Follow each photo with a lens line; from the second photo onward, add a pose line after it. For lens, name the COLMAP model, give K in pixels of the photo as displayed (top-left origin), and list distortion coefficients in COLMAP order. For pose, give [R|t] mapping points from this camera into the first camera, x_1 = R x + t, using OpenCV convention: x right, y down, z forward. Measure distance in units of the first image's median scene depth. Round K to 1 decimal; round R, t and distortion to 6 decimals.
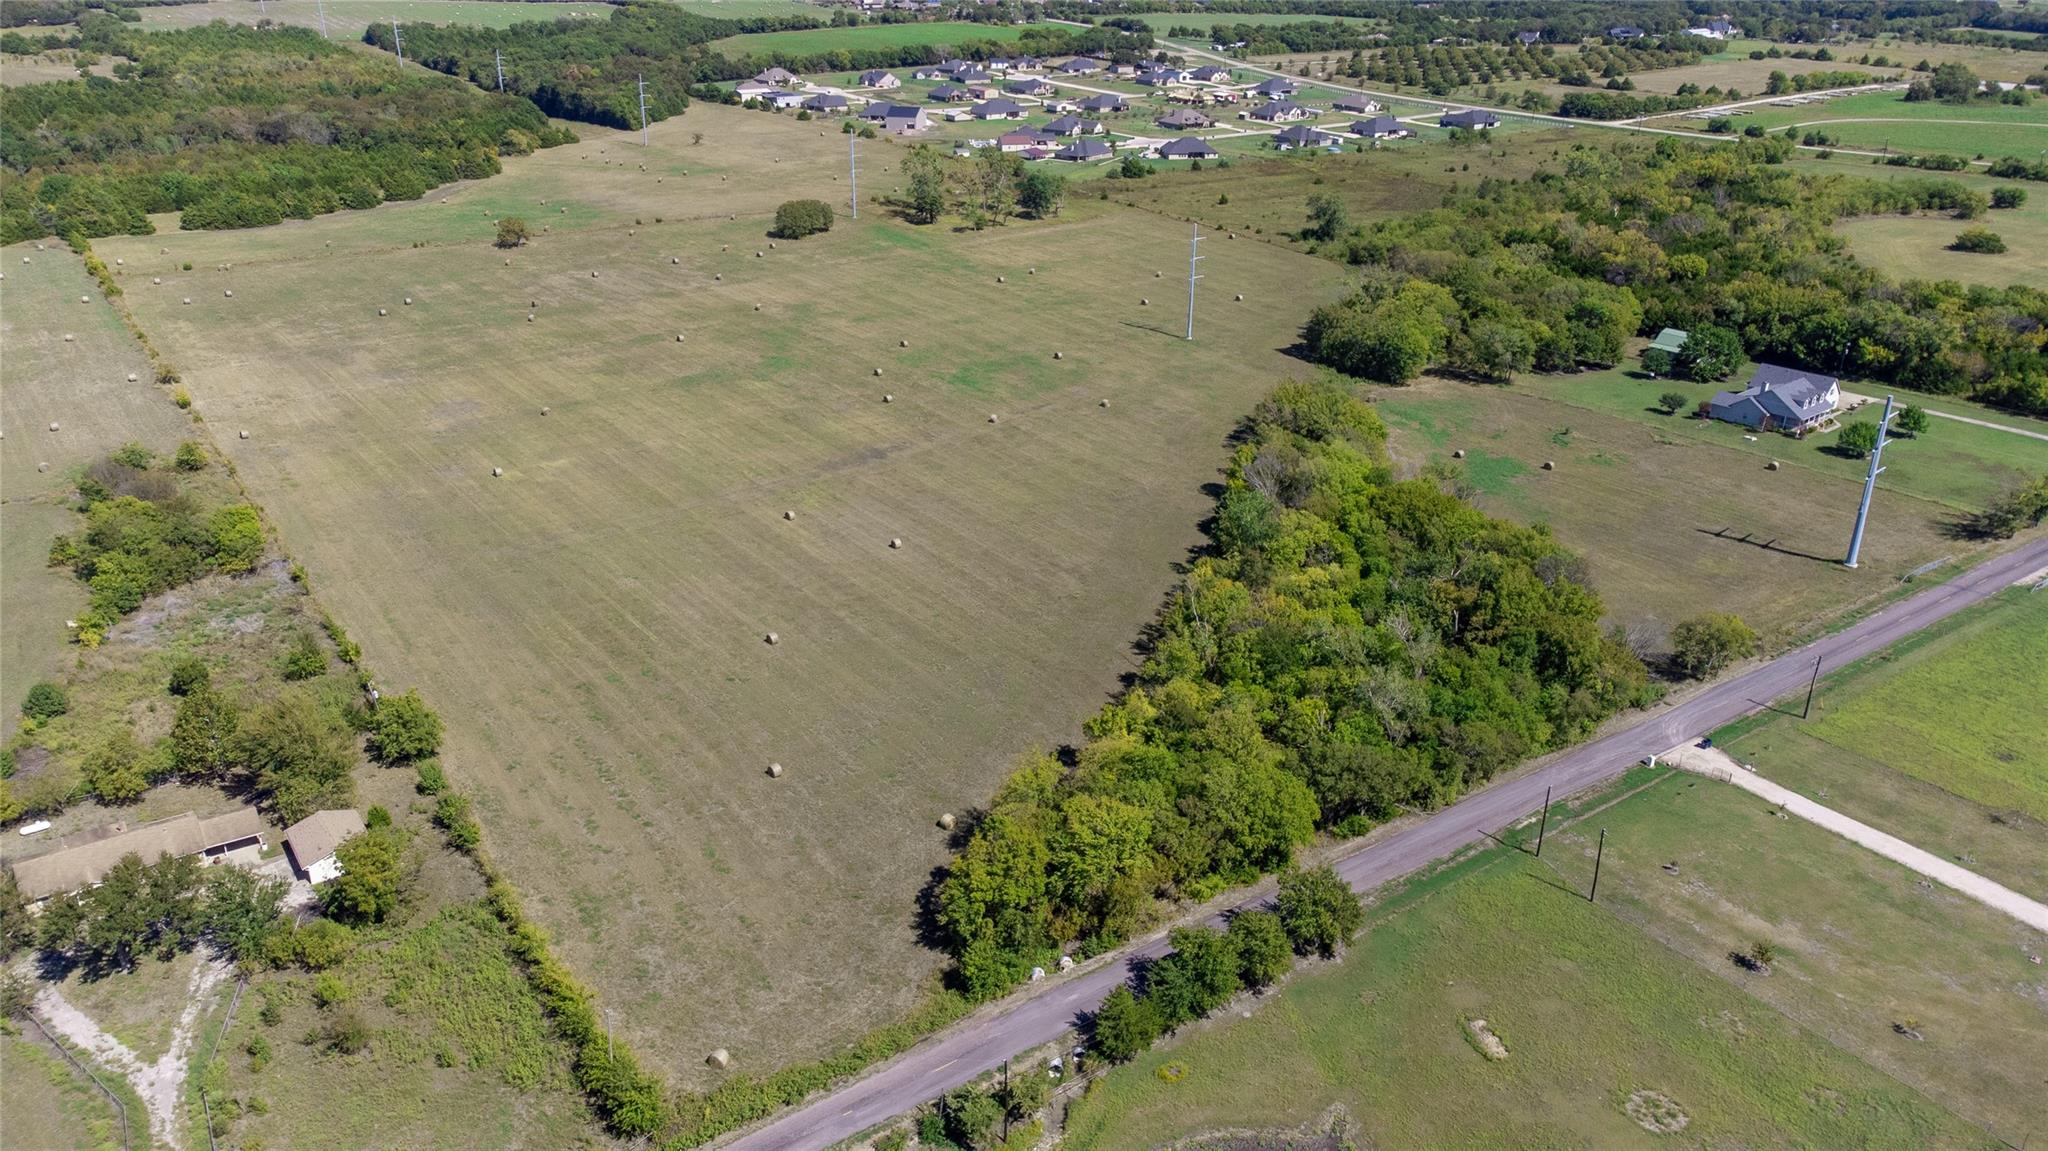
lens RADIAL K [[1520.0, 0, 1024.0], [0, 1520.0, 575.5], [0, 0, 1]] dist [0.050749, 0.005741]
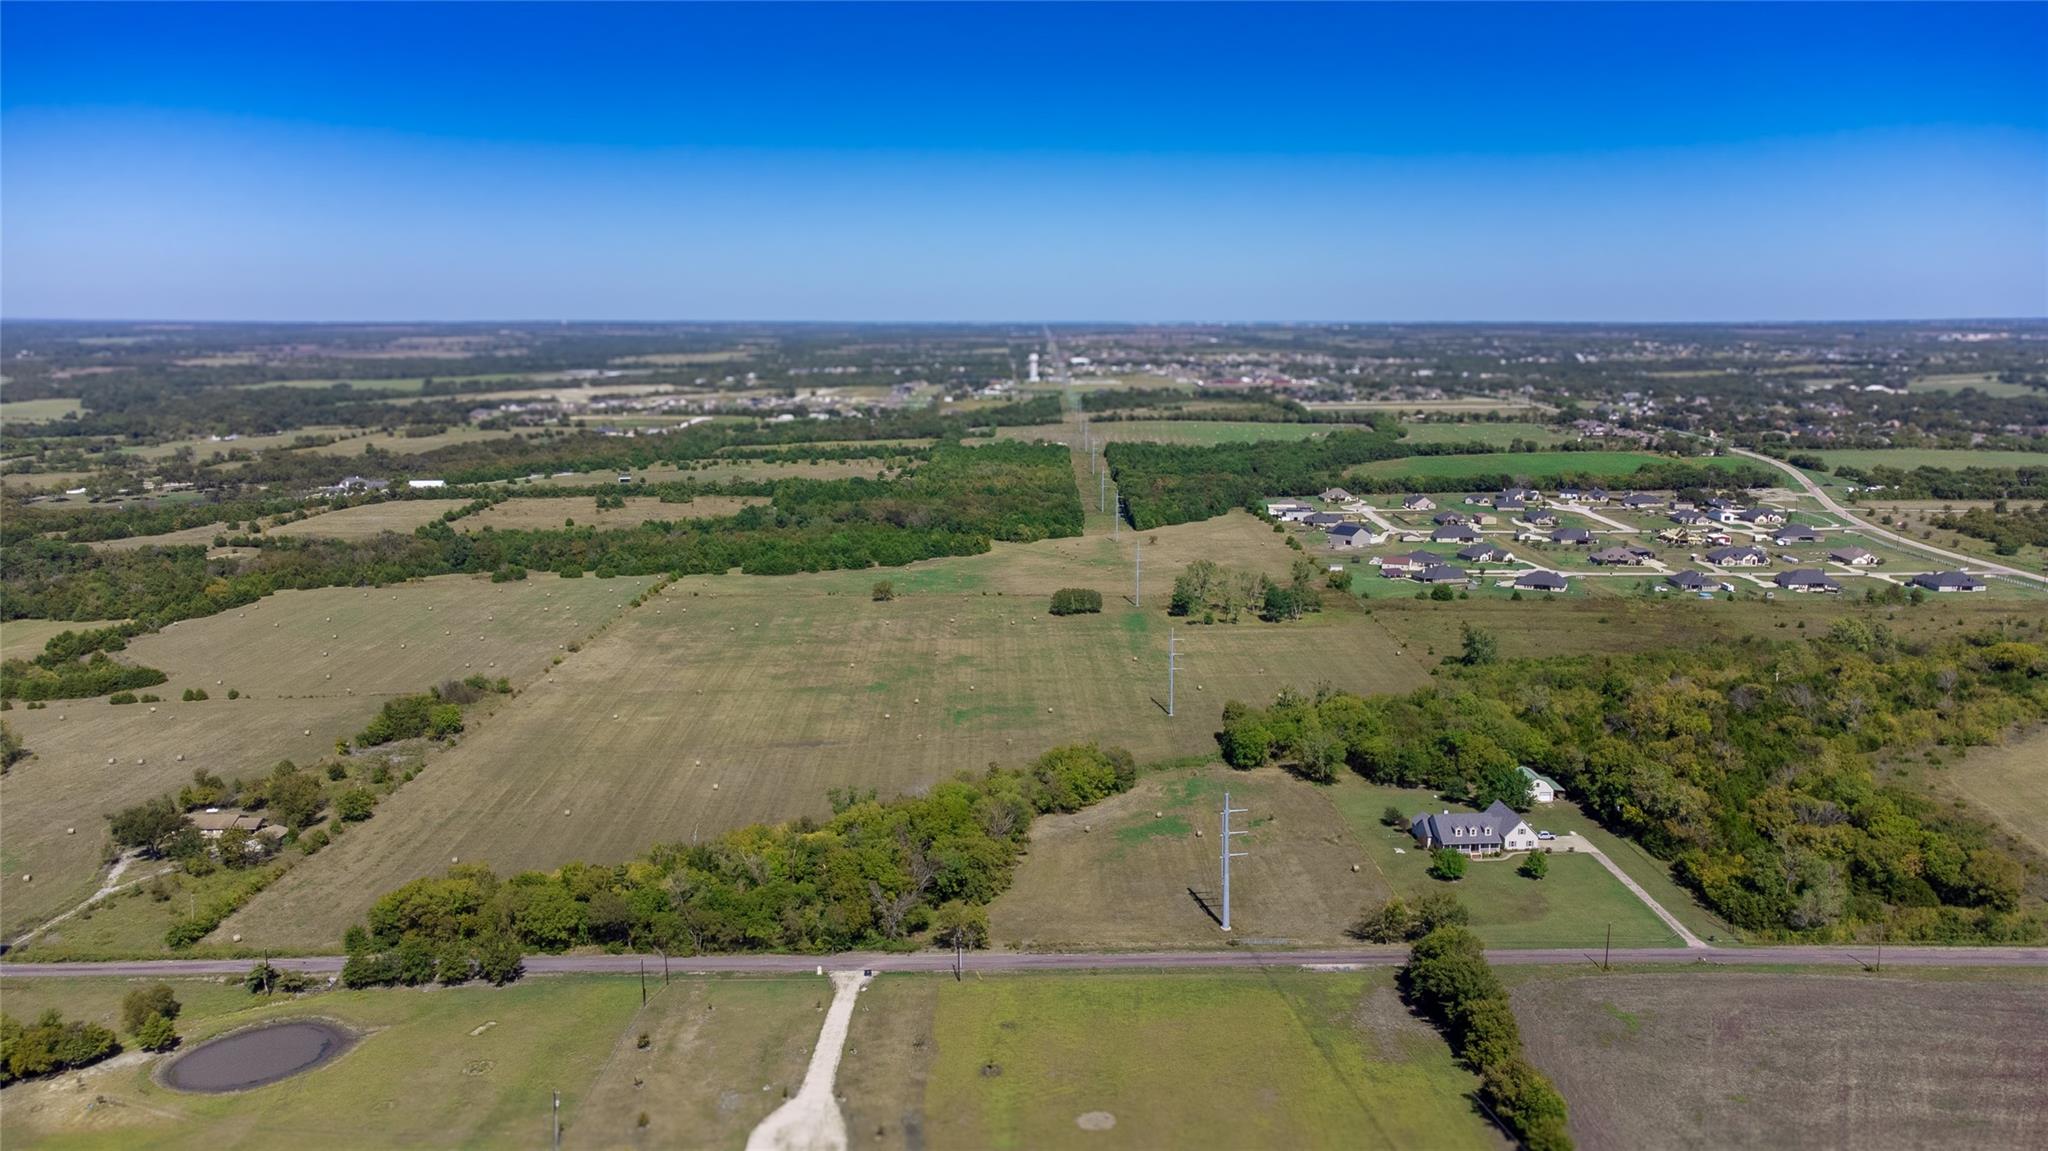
lens RADIAL K [[1520.0, 0, 1024.0], [0, 1520.0, 575.5], [0, 0, 1]] dist [0.050749, 0.005741]
pose [[0.811755, 0.087667, -0.577380, 0.606742], [-0.226389, 0.958598, -0.172738, -0.017061], [0.538332, 0.270934, 0.797994, -0.092252]]
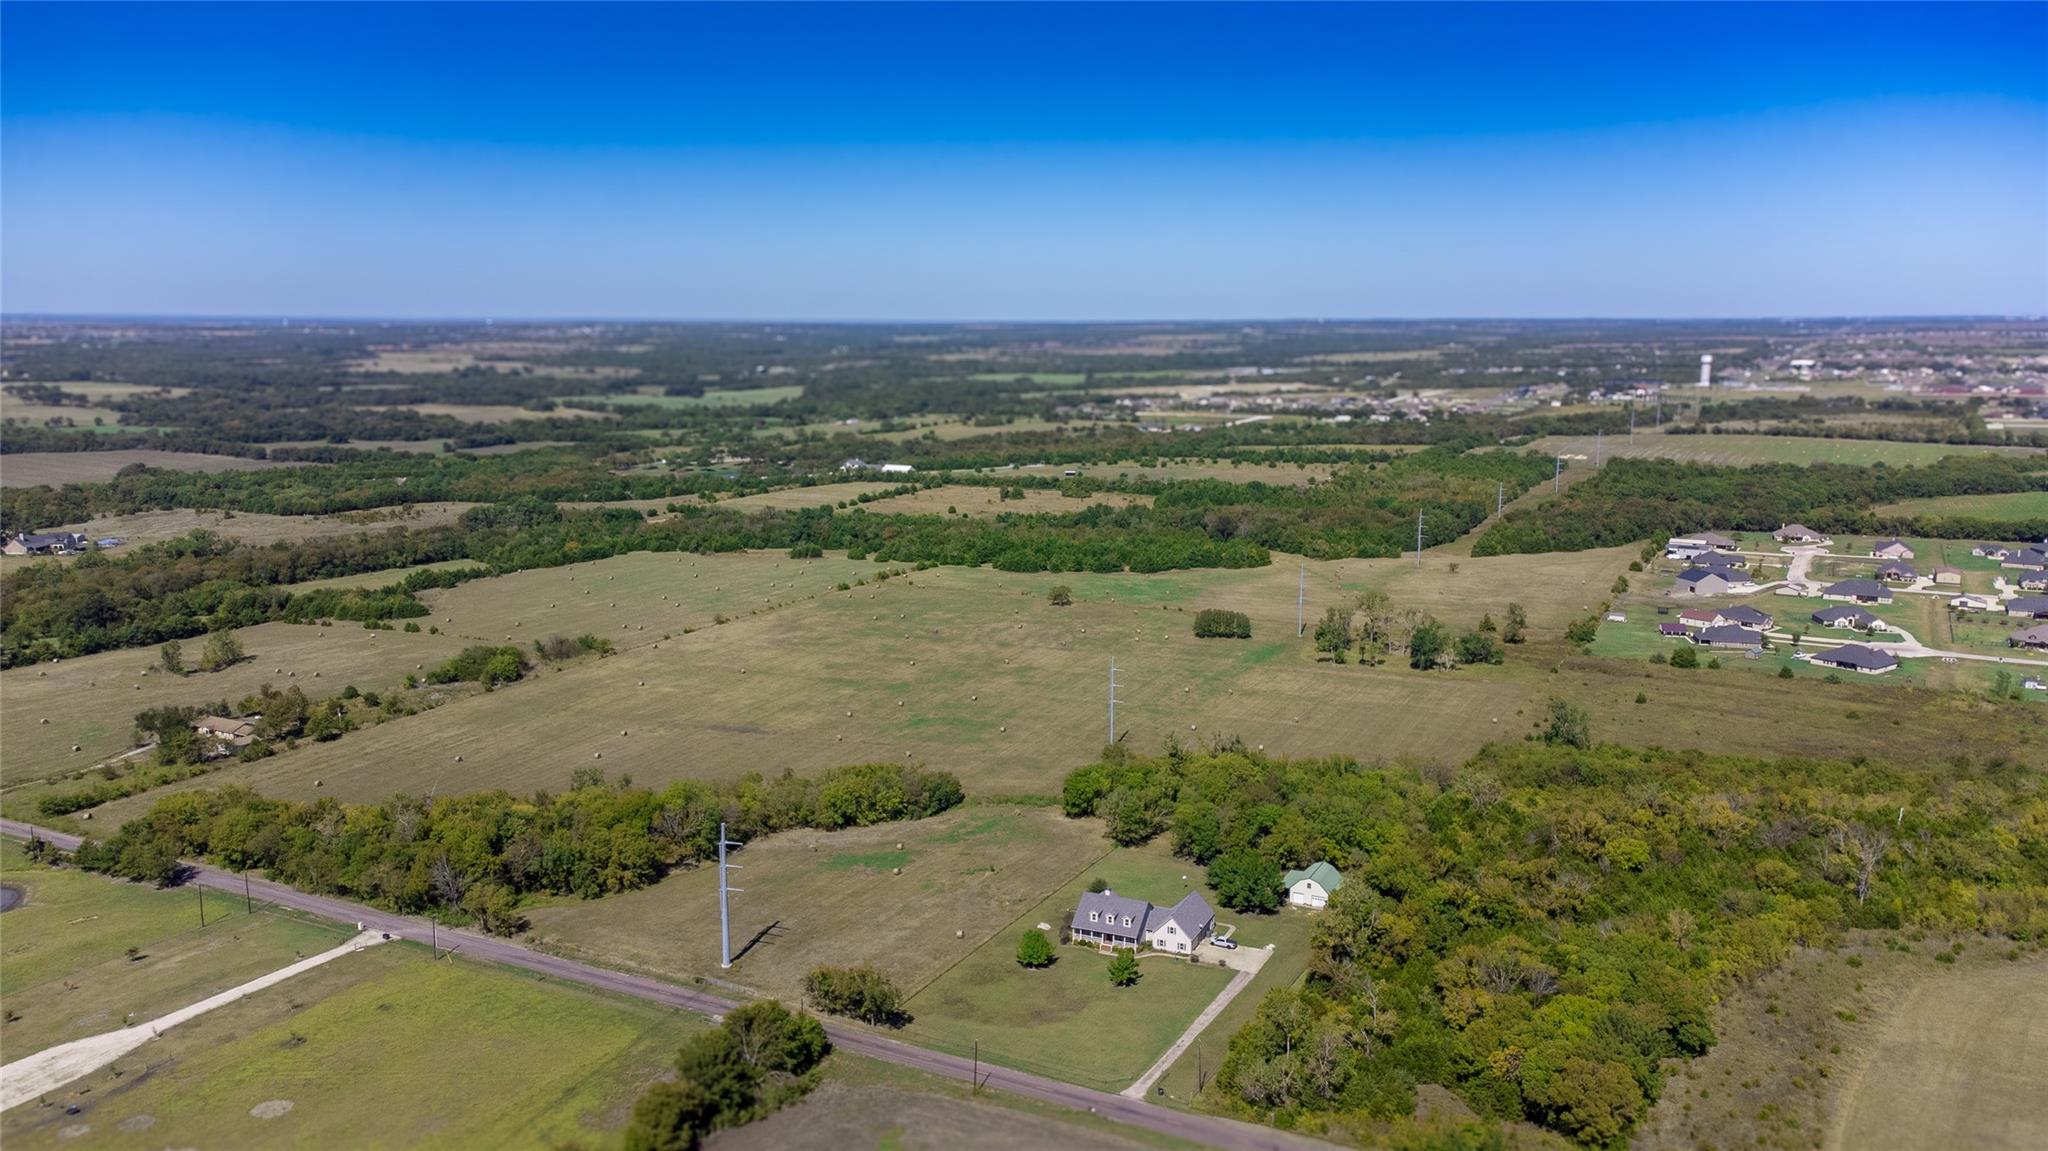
lens RADIAL K [[1520.0, 0, 1024.0], [0, 1520.0, 575.5], [0, 0, 1]] dist [0.050749, 0.005741]
pose [[0.440506, 0.142375, -0.886388, 0.909412], [-0.356927, 0.933730, -0.027402, -0.187513], [0.823746, 0.328447, 0.462131, 0.297332]]
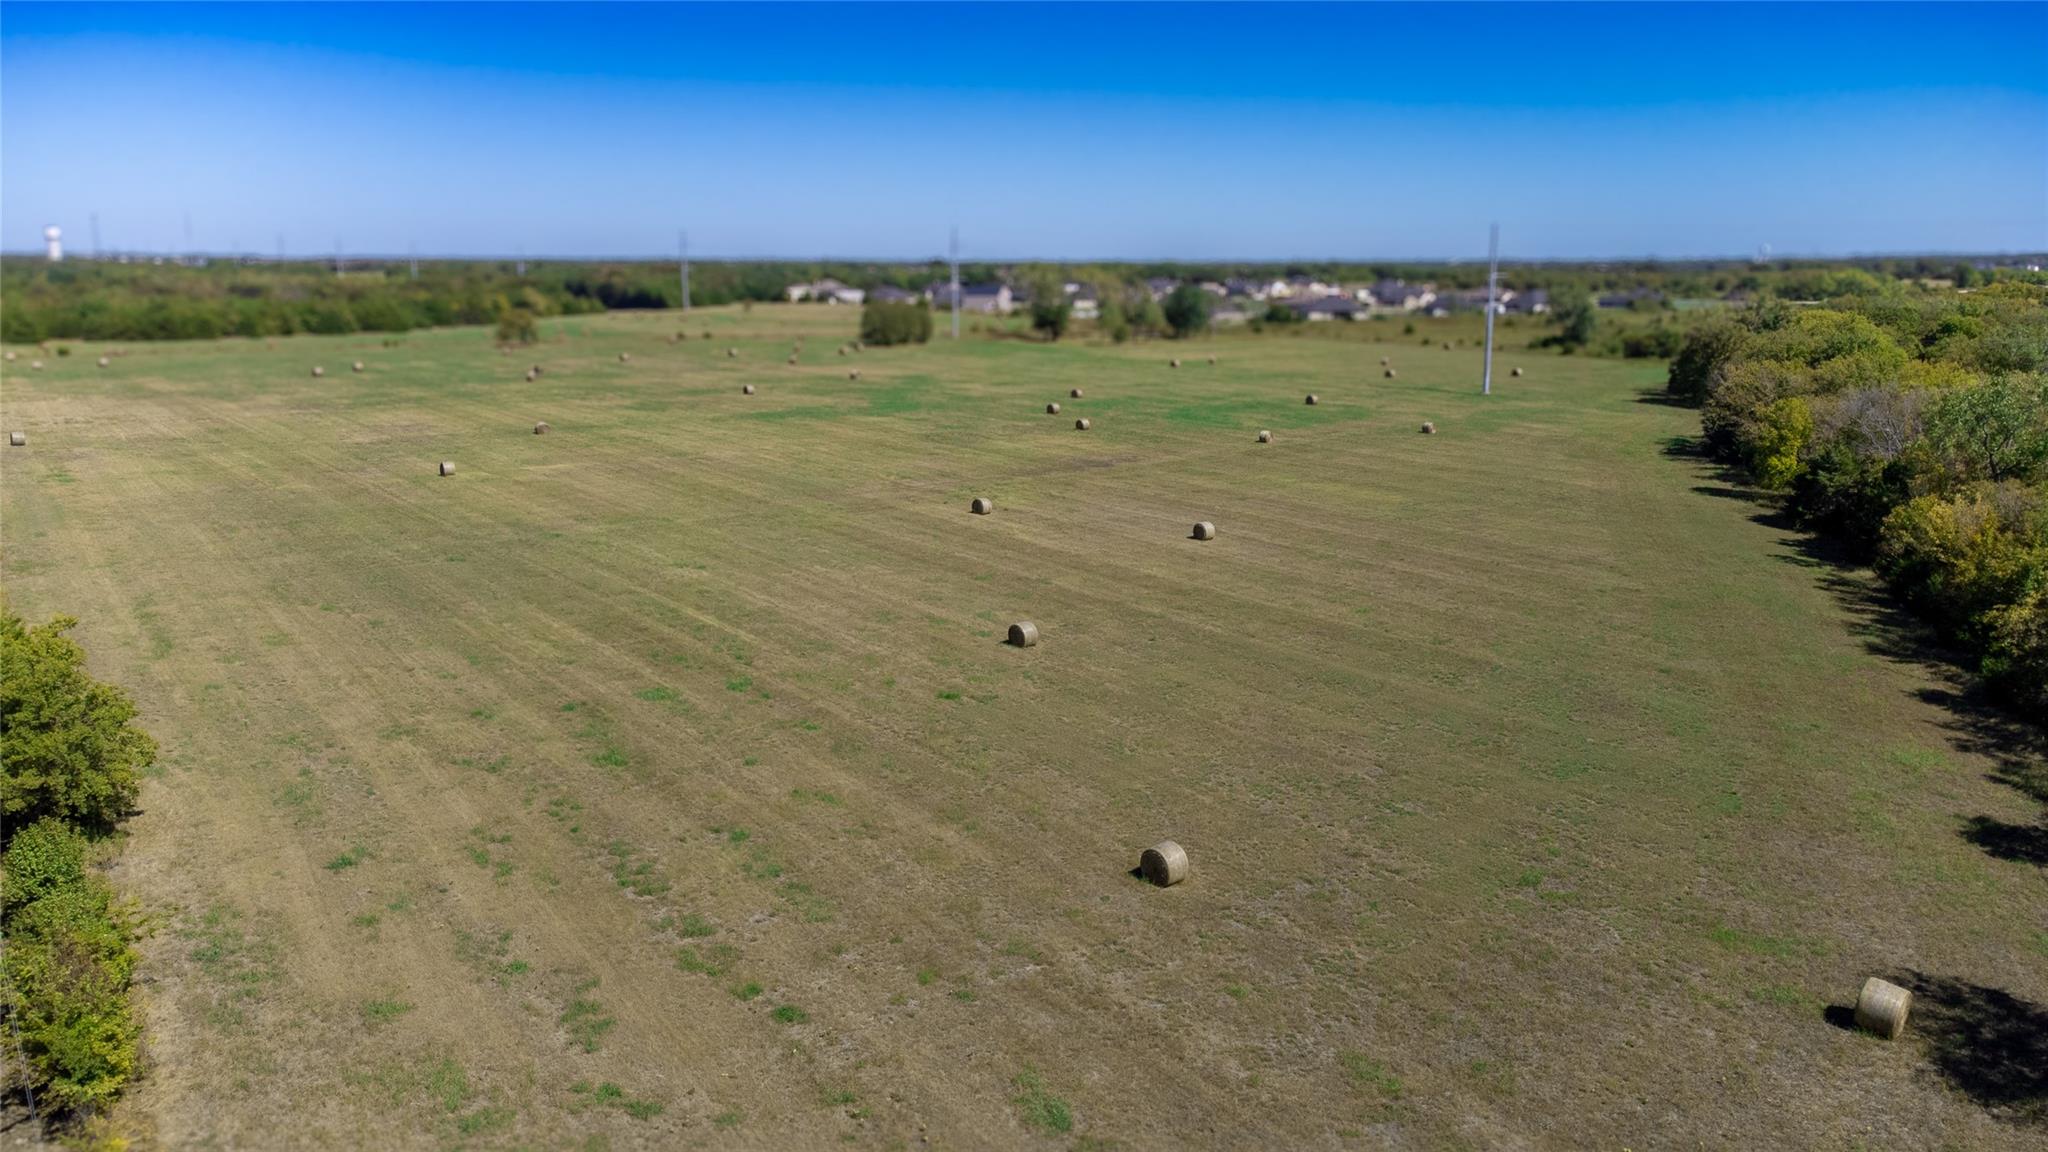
lens RADIAL K [[1520.0, 0, 1024.0], [0, 1520.0, 576.0], [0, 0, 1]] dist [0.050749, 0.005741]
pose [[0.999967, -0.007631, -0.002818, -0.080765], [0.006851, 0.976790, -0.214089, 0.057705], [0.004386, 0.214063, 0.976810, 0.284171]]
